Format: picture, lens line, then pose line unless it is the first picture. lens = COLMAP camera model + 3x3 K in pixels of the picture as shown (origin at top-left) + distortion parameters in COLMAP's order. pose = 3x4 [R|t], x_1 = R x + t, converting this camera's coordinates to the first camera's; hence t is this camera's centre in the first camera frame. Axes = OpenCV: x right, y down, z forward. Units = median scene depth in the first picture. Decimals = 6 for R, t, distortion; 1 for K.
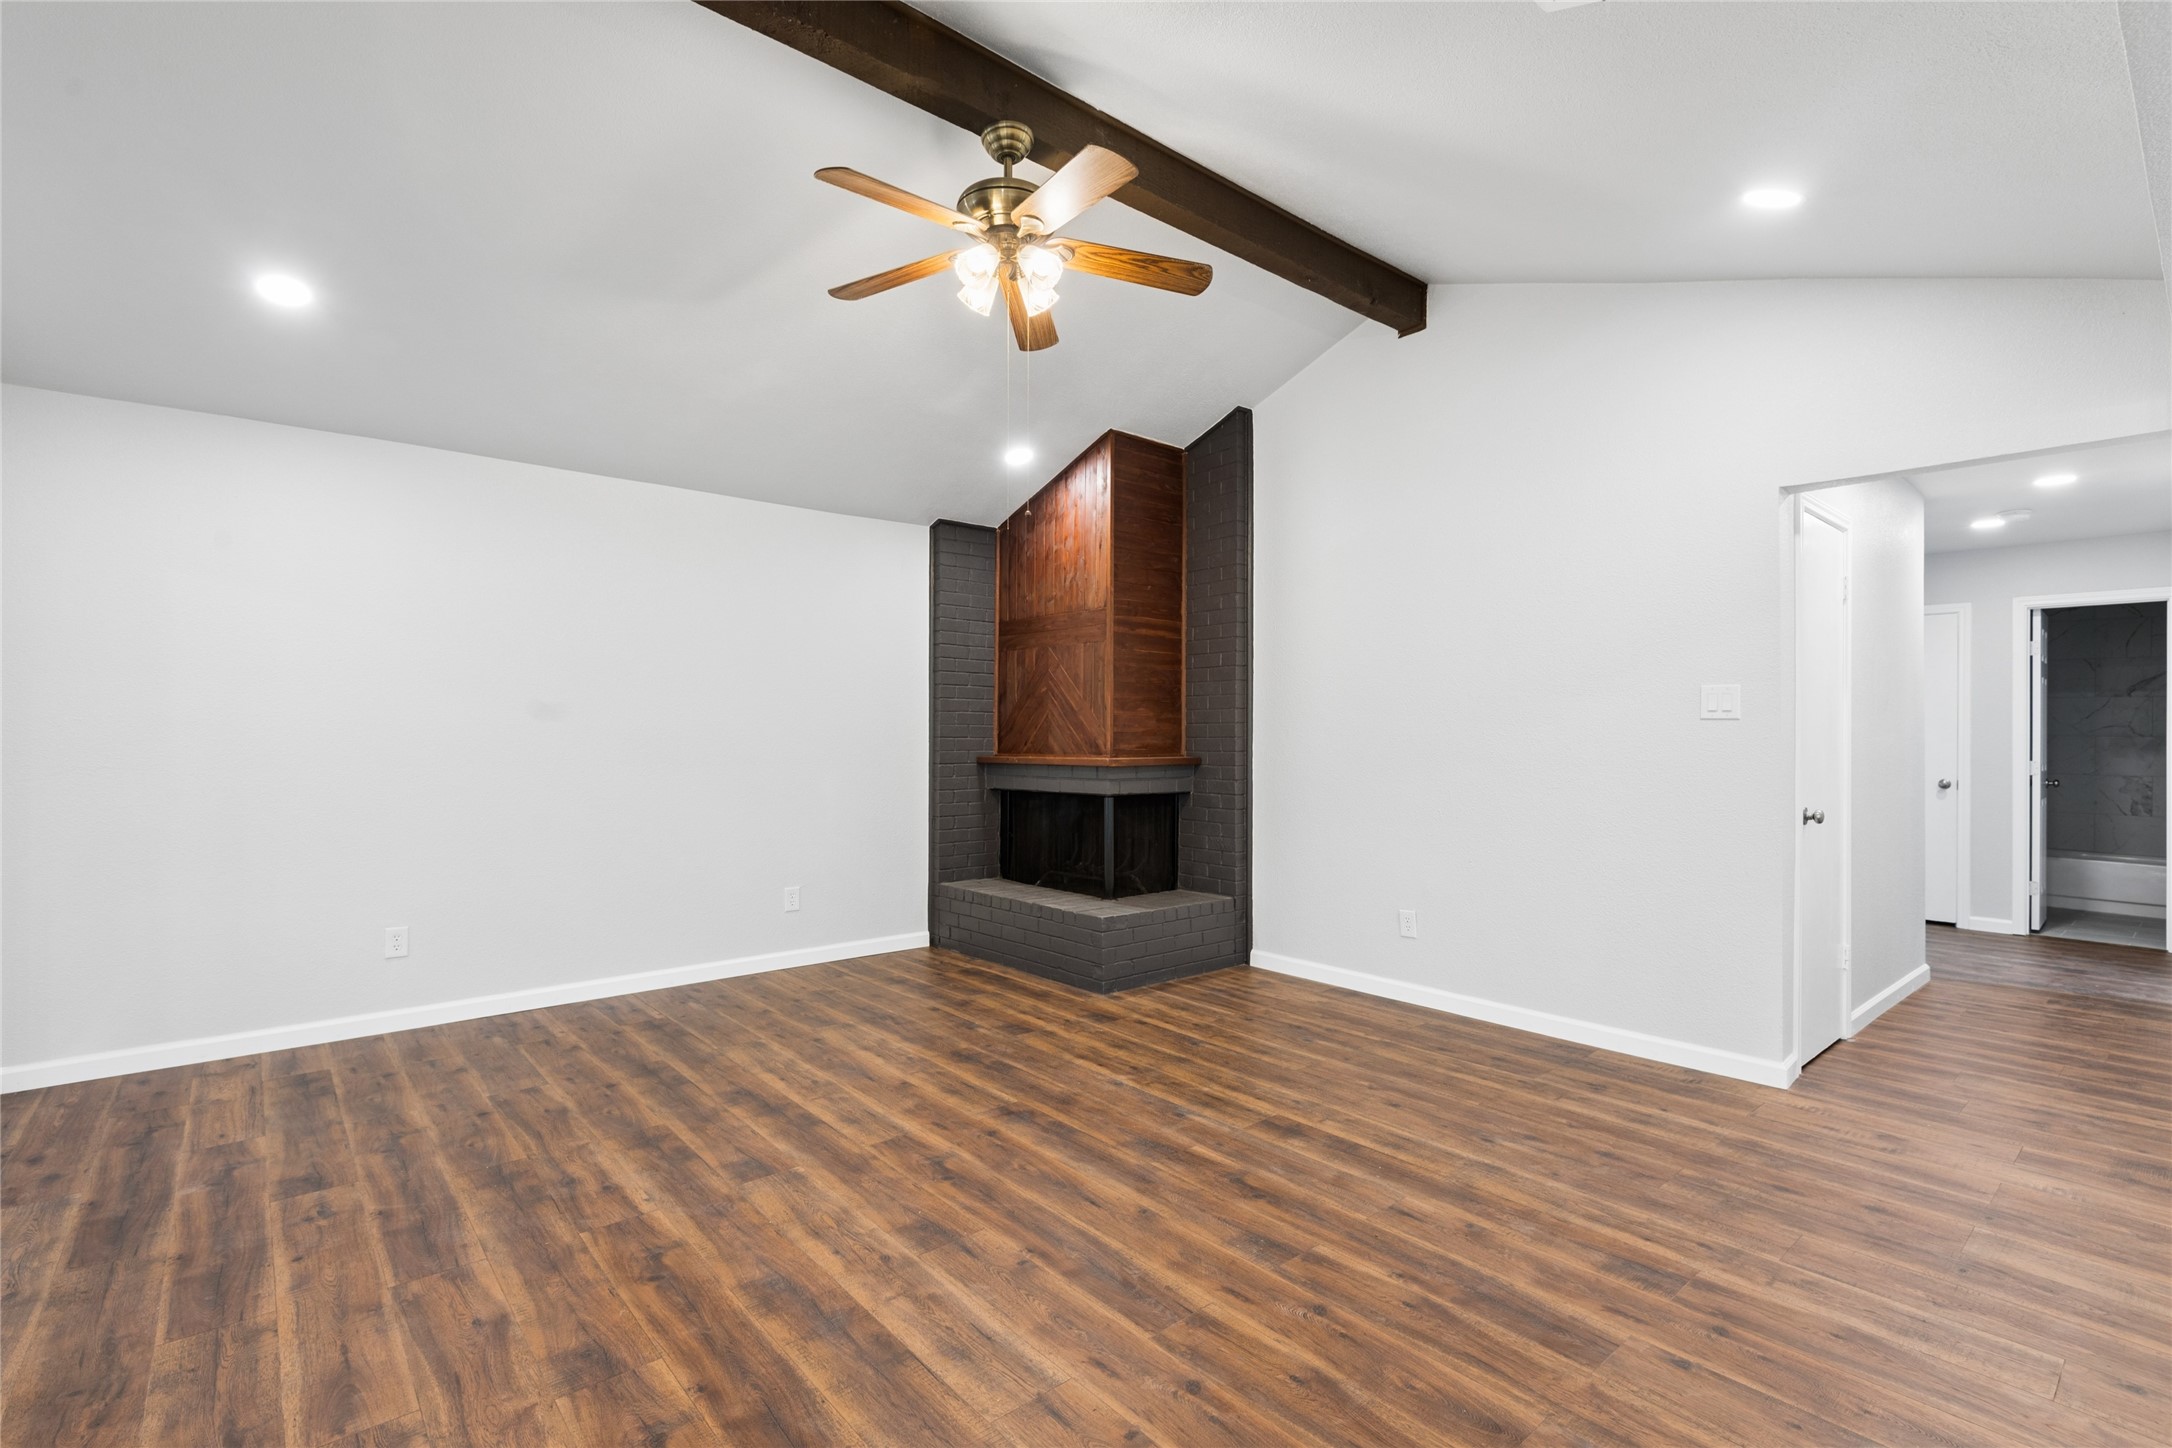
lens RADIAL K [[988.2, 0, 1081.6], [0, 988.2, 731.6], [0, 0, 1]] dist [0.052670, -0.039772]
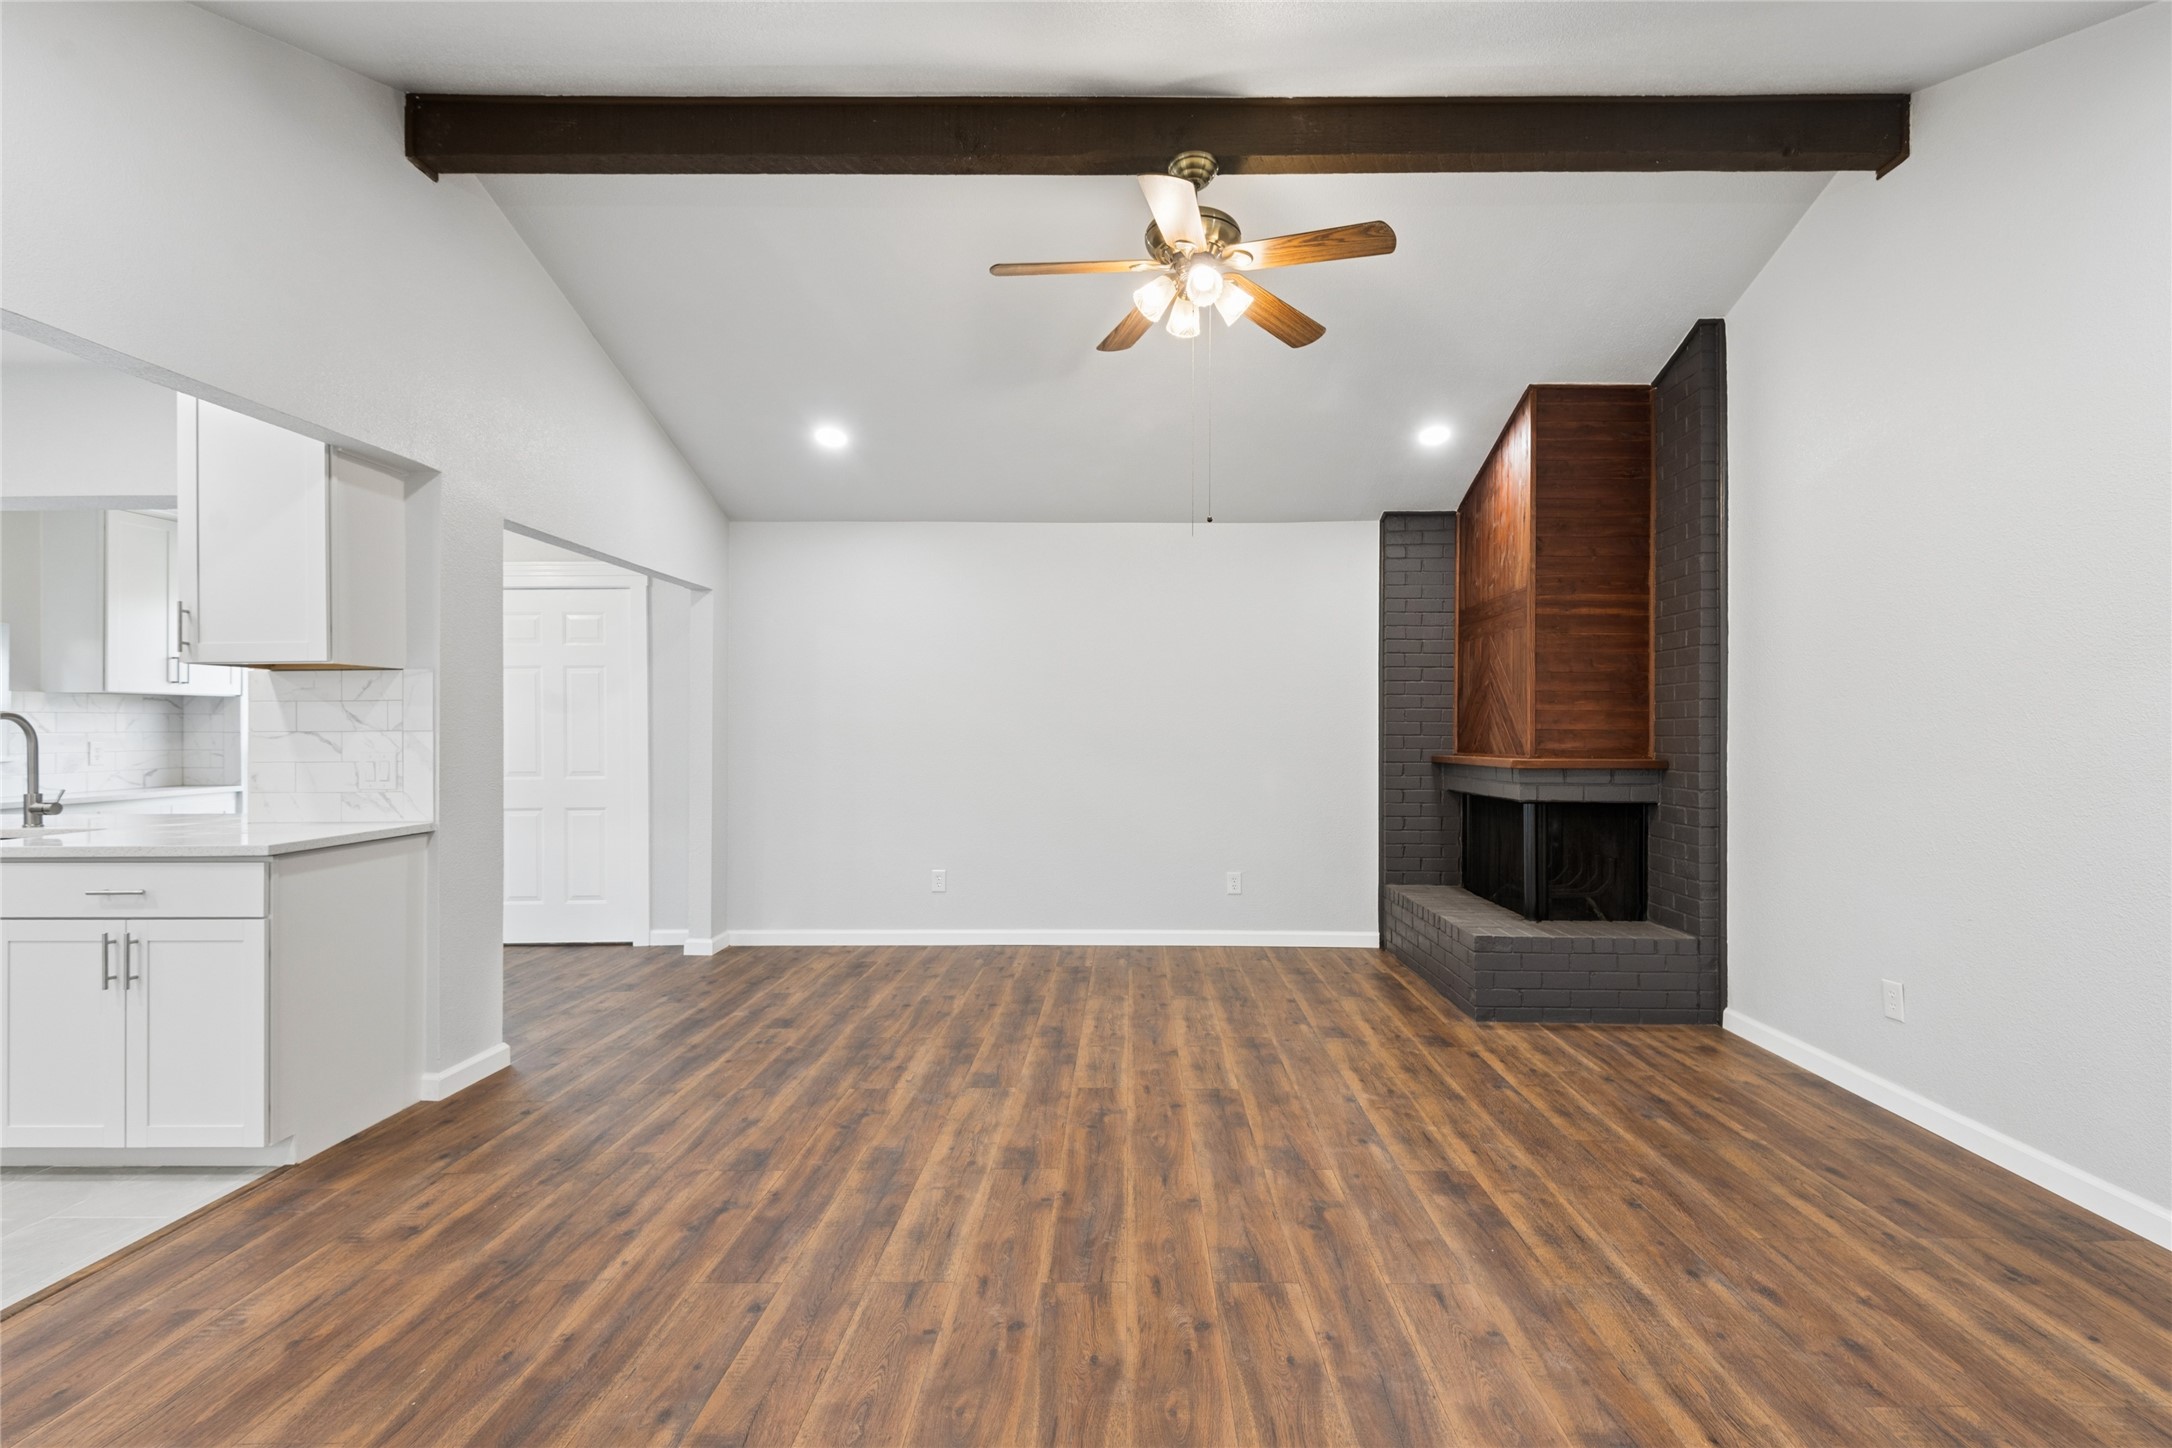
lens RADIAL K [[1006.3, 0, 1127.5], [0, 1006.3, 727.8], [0, 0, 1]] dist [0.032959, -0.020399]
pose [[0.761494, -0.001865, -0.648170, 0.473051], [0.000577, 0.999997, -0.002199, 0.001184], [0.648172, 0.001300, 0.761493, 0.119604]]
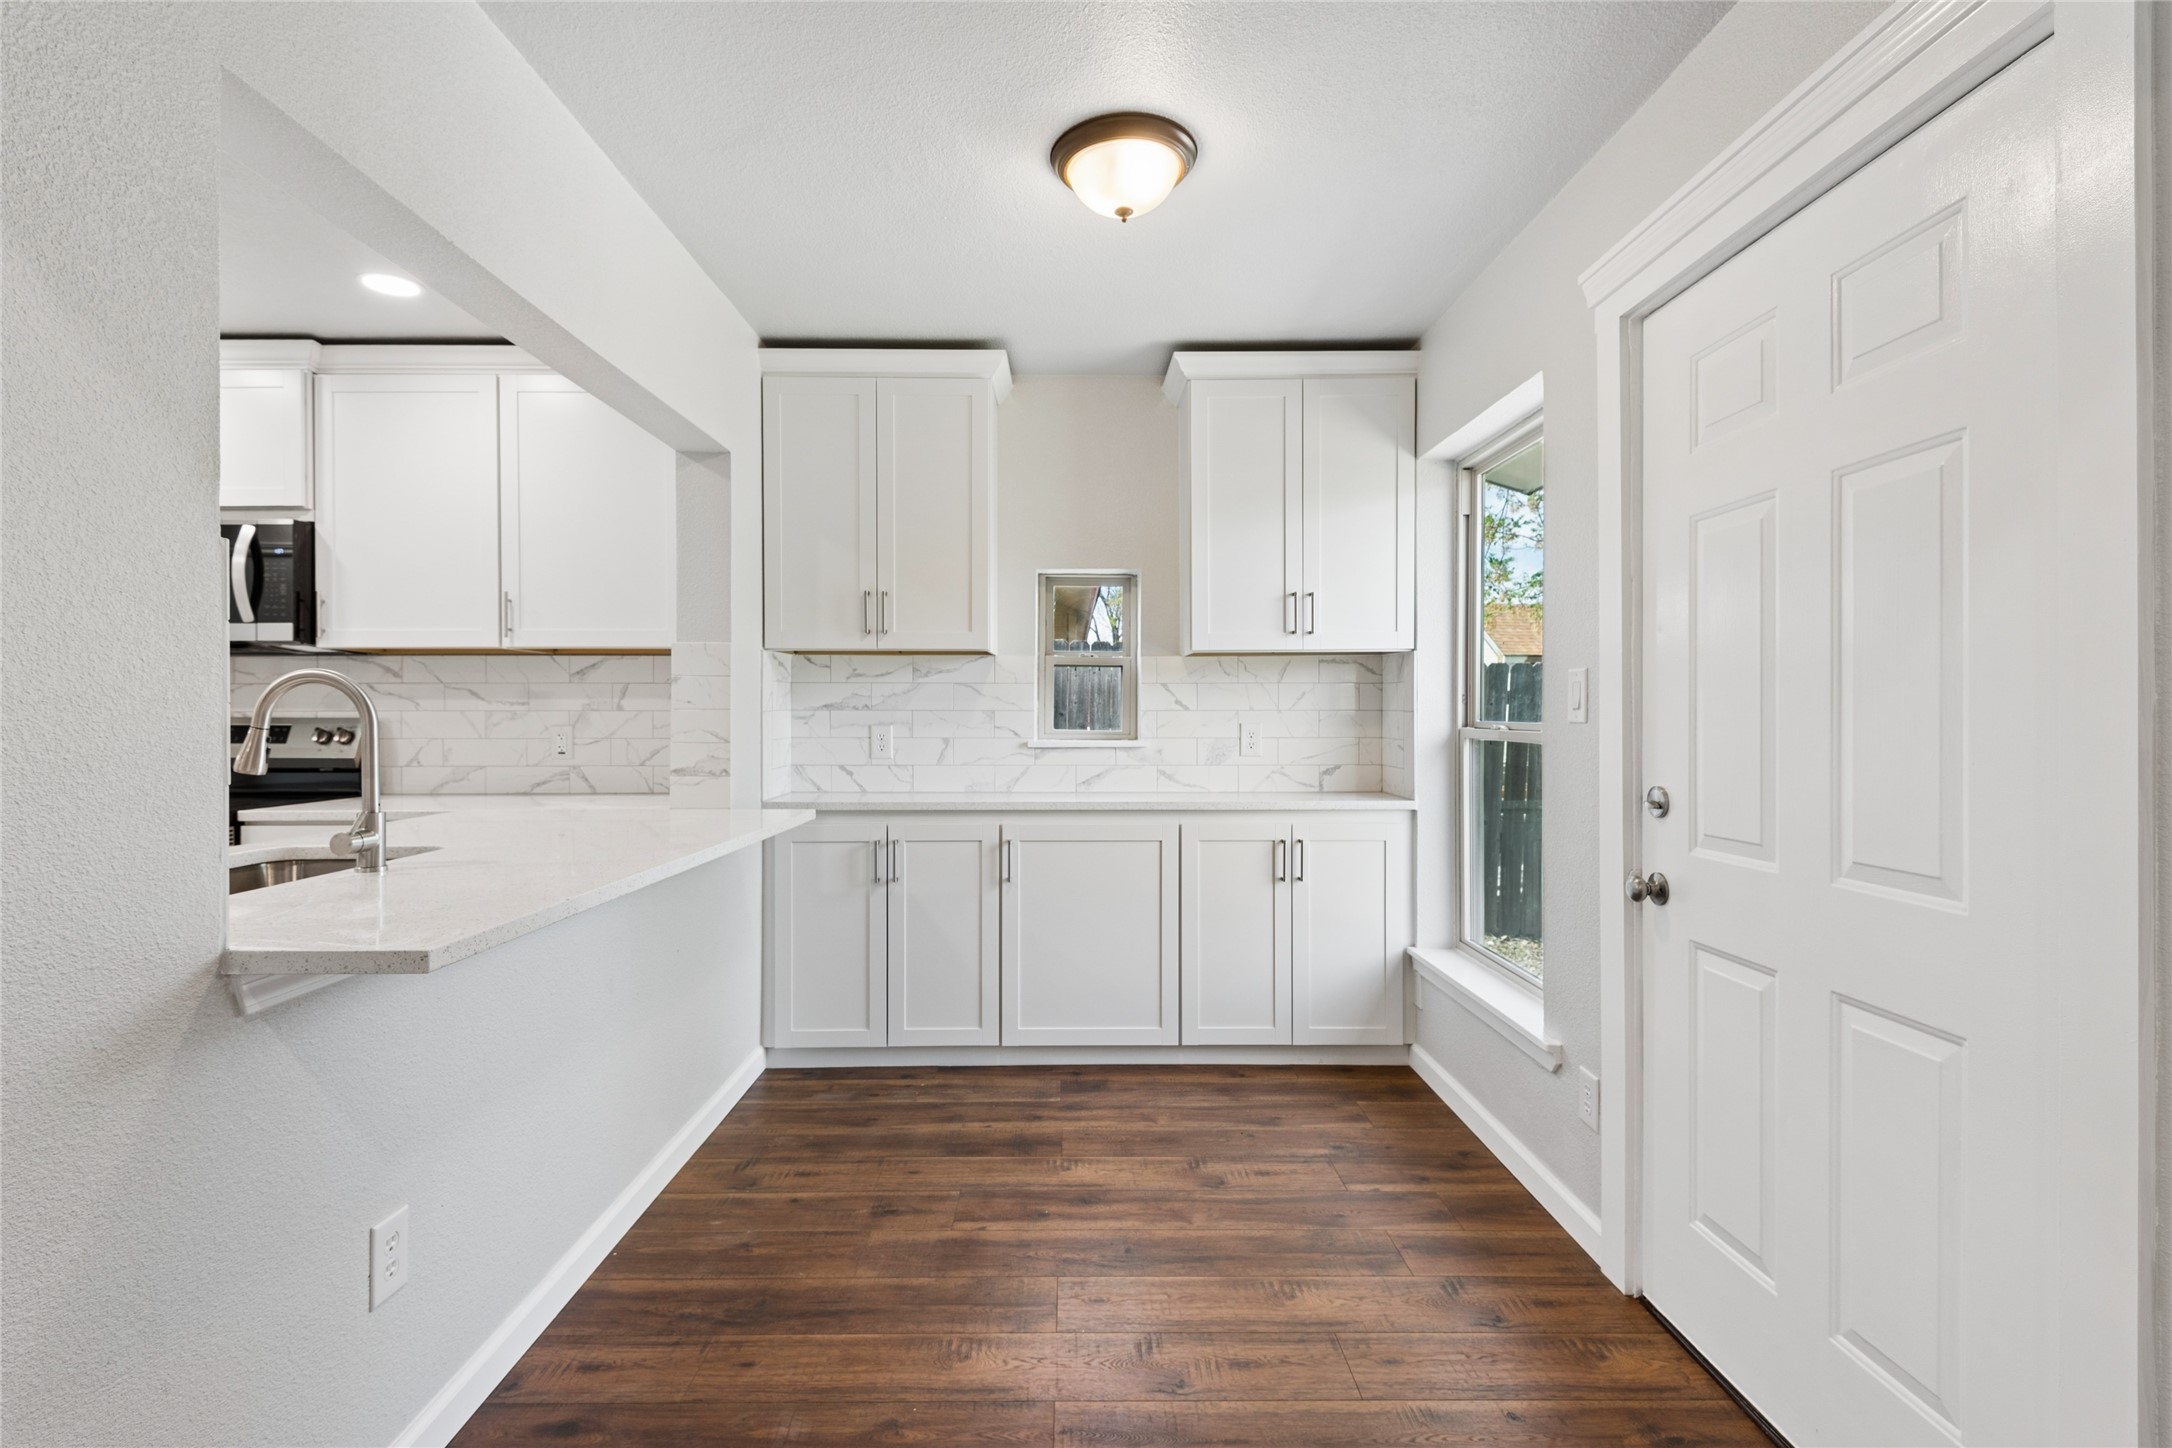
lens RADIAL K [[986.4, 0, 1083.6], [0, 986.4, 722.3], [0, 0, 1]] dist [0.030659, -0.018526]
pose [[-0.635070, 0.007605, -0.772417, -0.686435], [-0.003042, 0.999919, 0.012346, 0.003700], [0.772449, 0.010190, -0.634995, 0.775318]]
